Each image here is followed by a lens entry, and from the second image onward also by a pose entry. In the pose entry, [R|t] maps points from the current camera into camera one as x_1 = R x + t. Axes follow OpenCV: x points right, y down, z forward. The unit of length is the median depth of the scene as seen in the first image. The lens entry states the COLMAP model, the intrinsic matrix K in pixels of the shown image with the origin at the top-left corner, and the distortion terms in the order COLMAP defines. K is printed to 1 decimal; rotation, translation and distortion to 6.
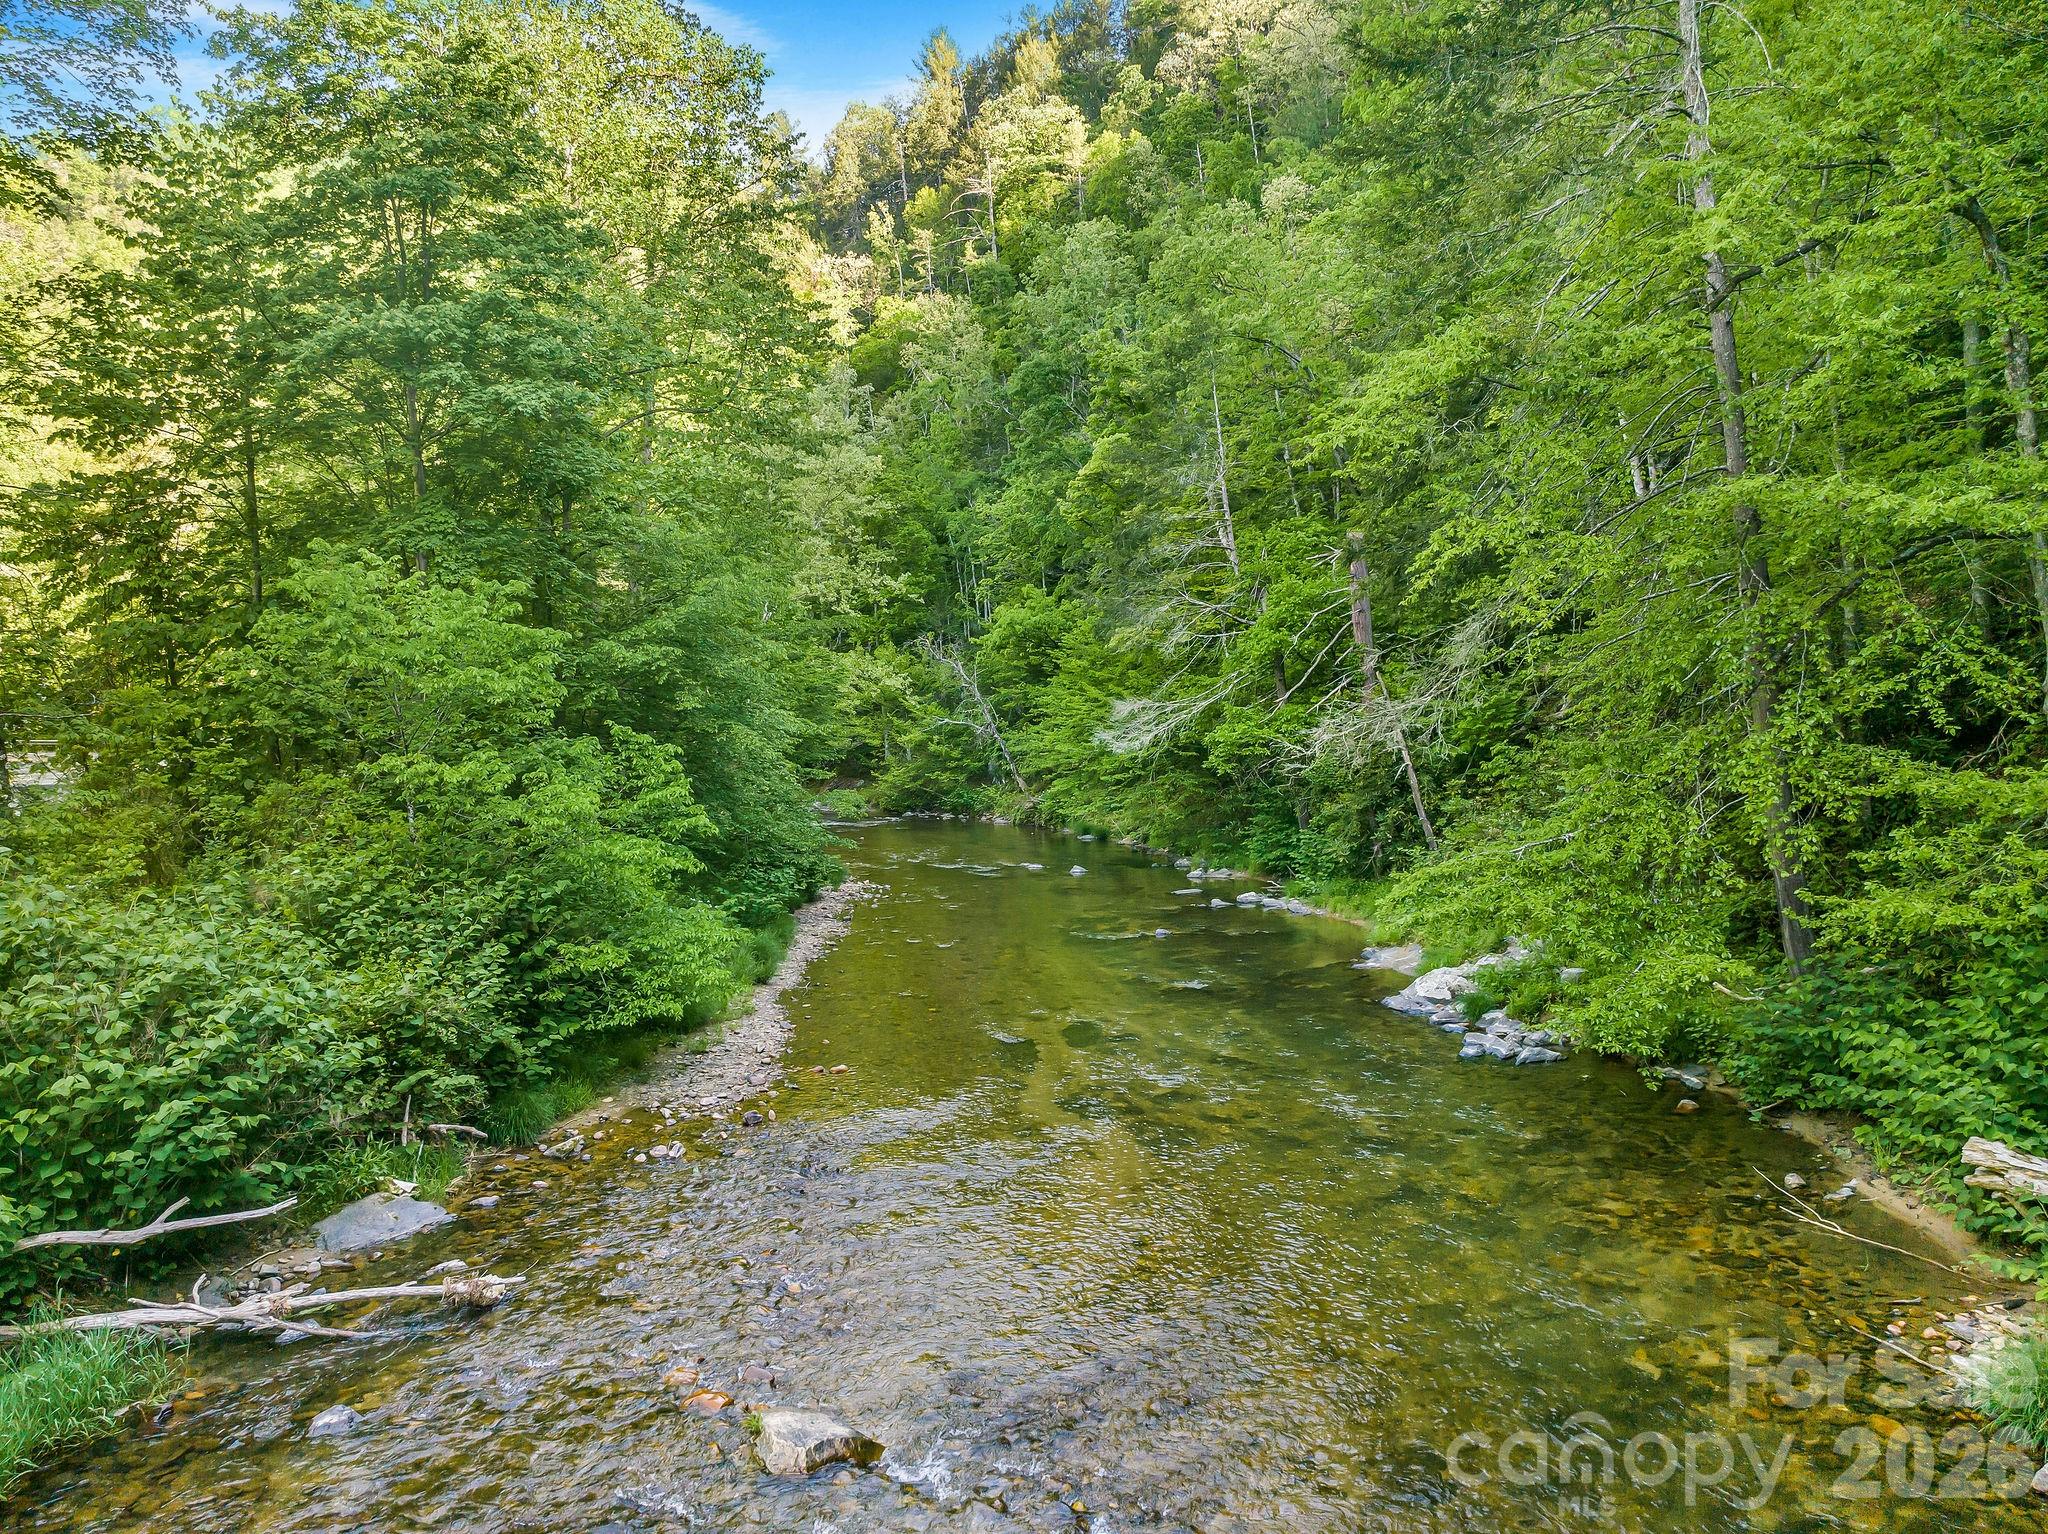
lens RADIAL K [[1468.0, 0, 1035.5], [0, 1468.0, 734.7], [0, 0, 1]] dist [-0.026271, -0.019071]
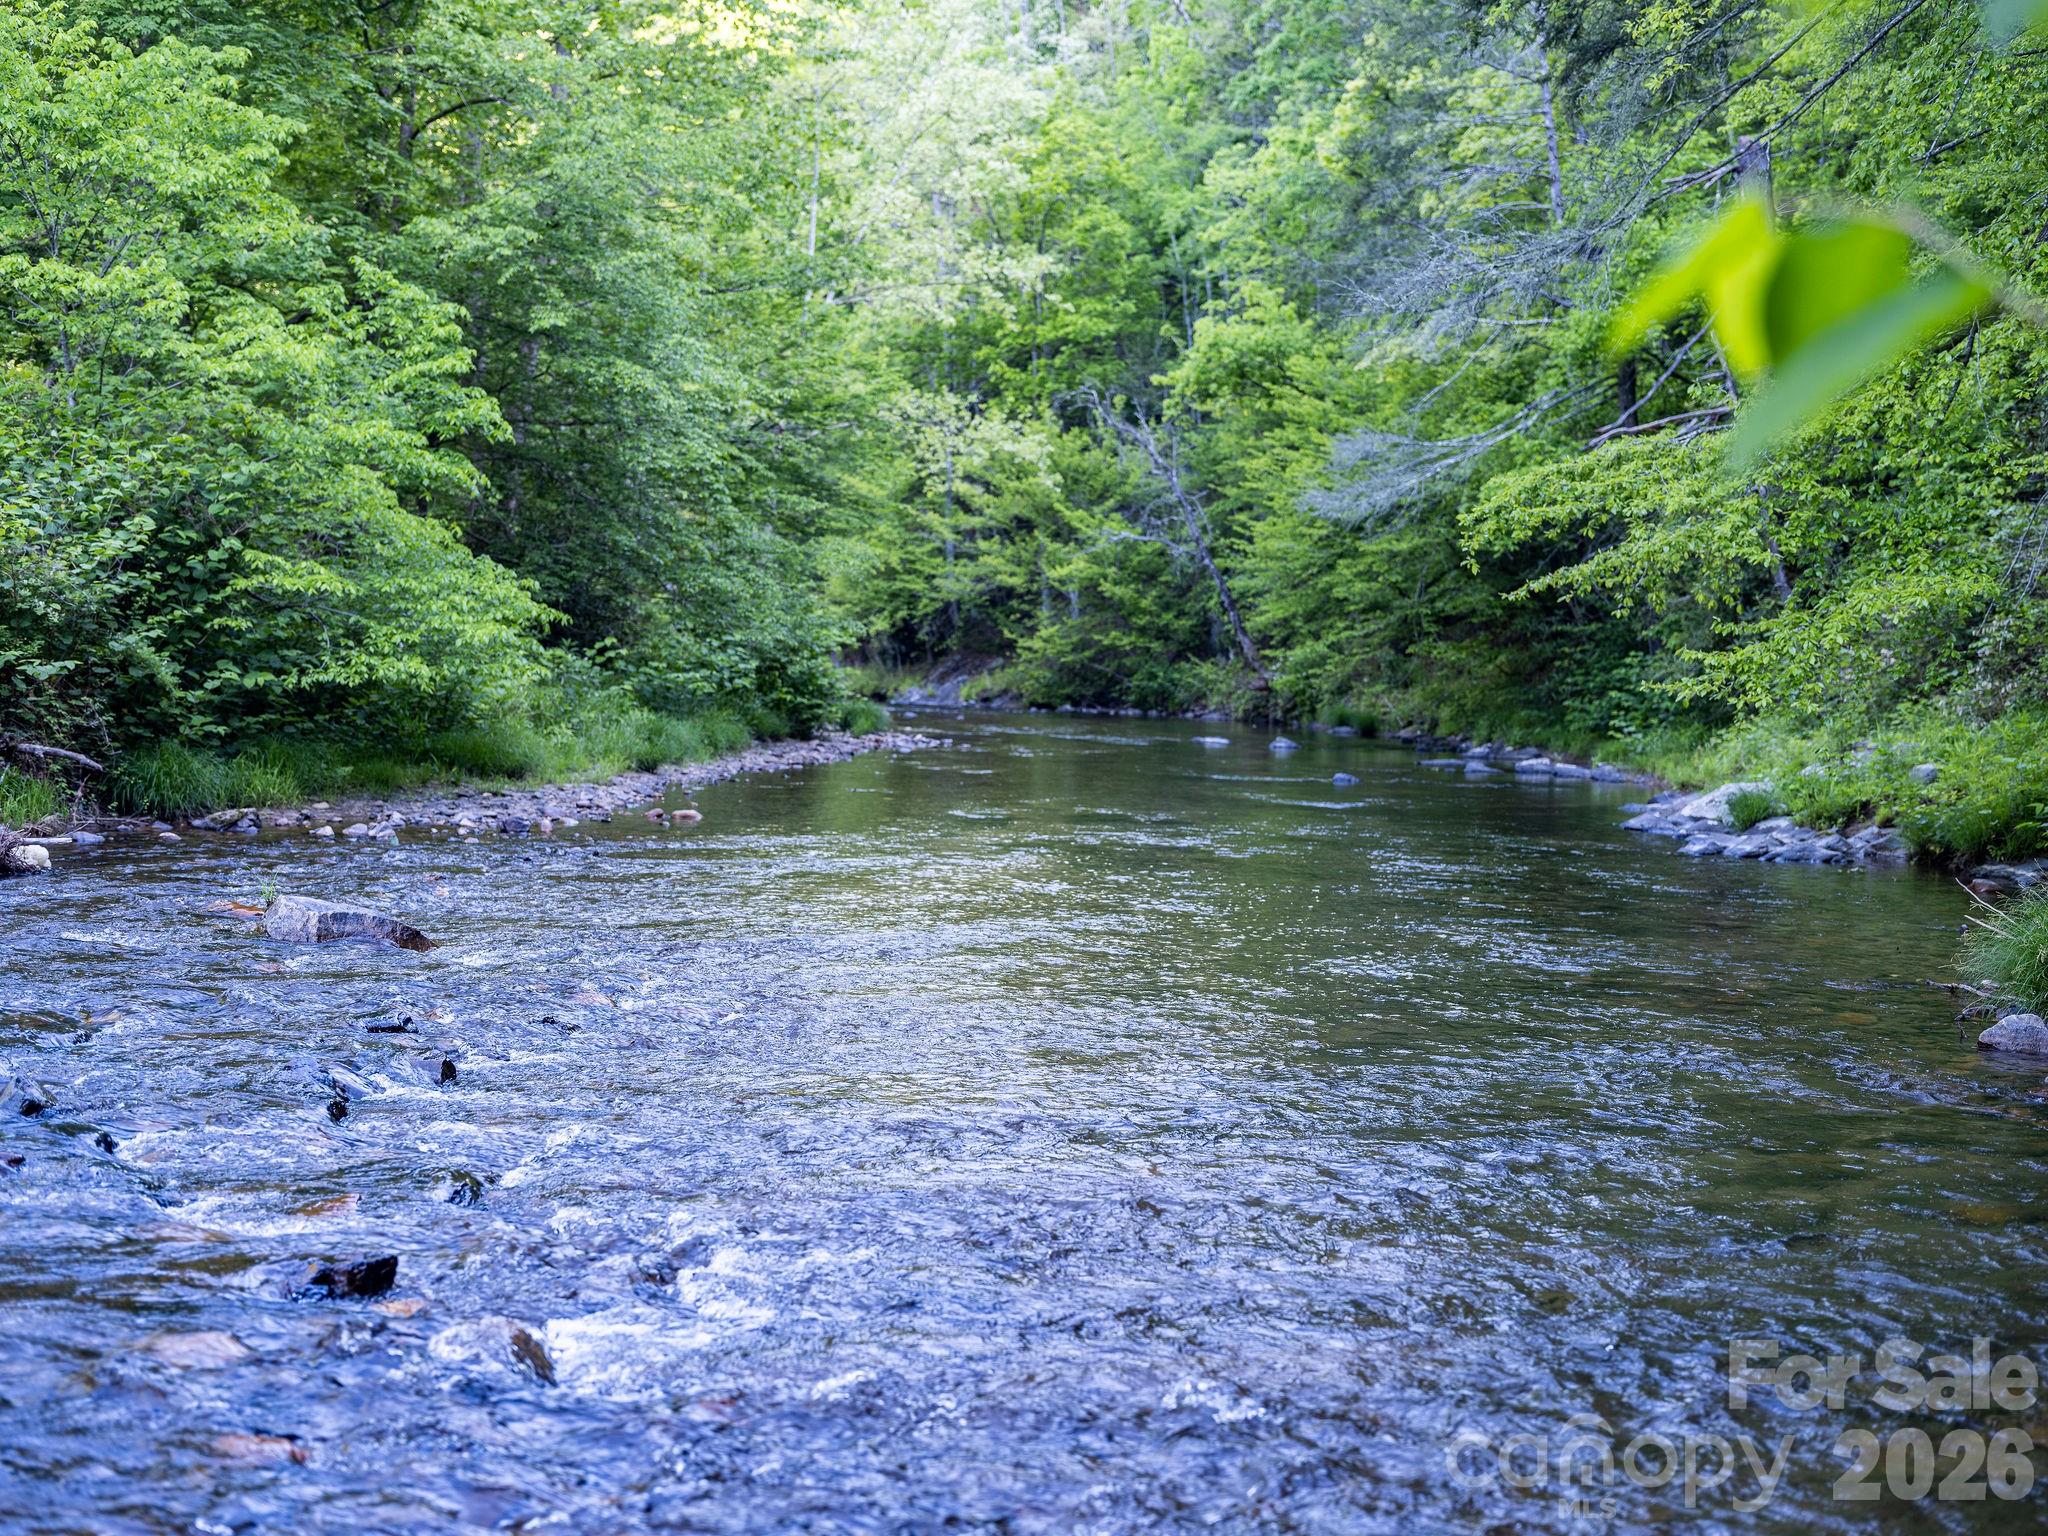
lens RADIAL K [[2649.5, 0, 1024.0], [0, 2649.5, 768.0], [0, 0, 1]] dist [-0.005620, 0.063002]
pose [[0.988335, 0.044641, -0.145604, 0.065934], [-0.040292, 0.998653, 0.032687, 0.058117], [0.146867, -0.026439, 0.988803, -0.050822]]
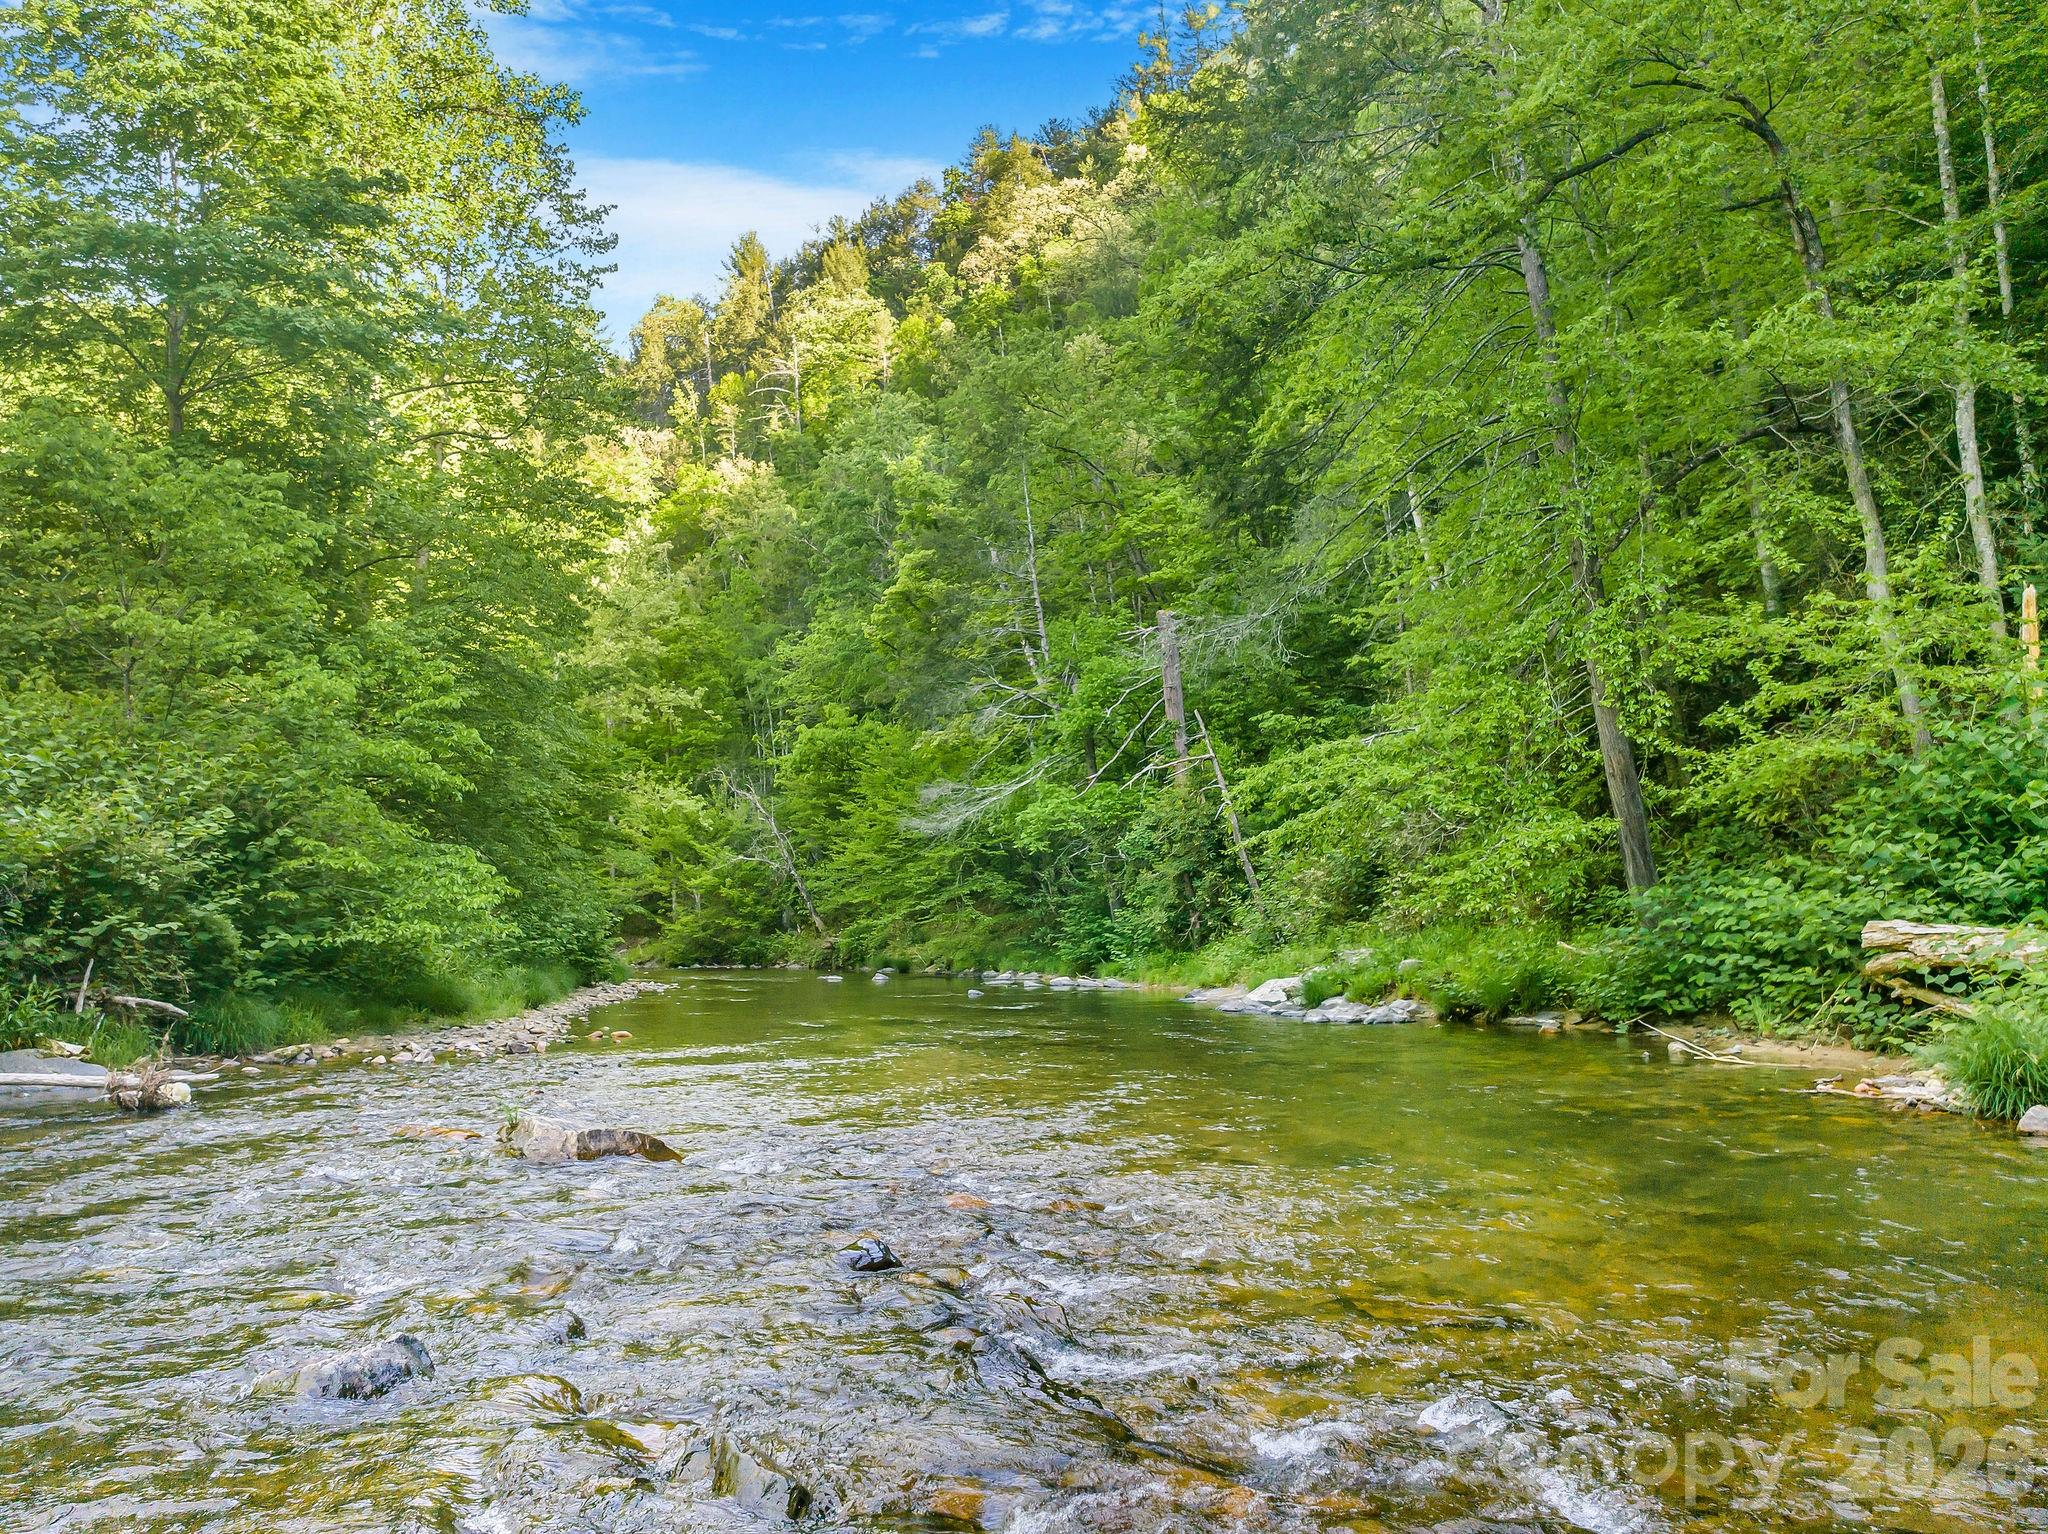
lens RADIAL K [[1468.0, 0, 1035.5], [0, 1468.0, 734.7], [0, 0, 1]] dist [-0.026271, -0.019071]
pose [[0.990181, 0.018840, 0.138512, -0.004799], [0.002331, 0.988513, -0.151119, 0.065532], [-0.139768, 0.149958, 0.978763, 0.029279]]
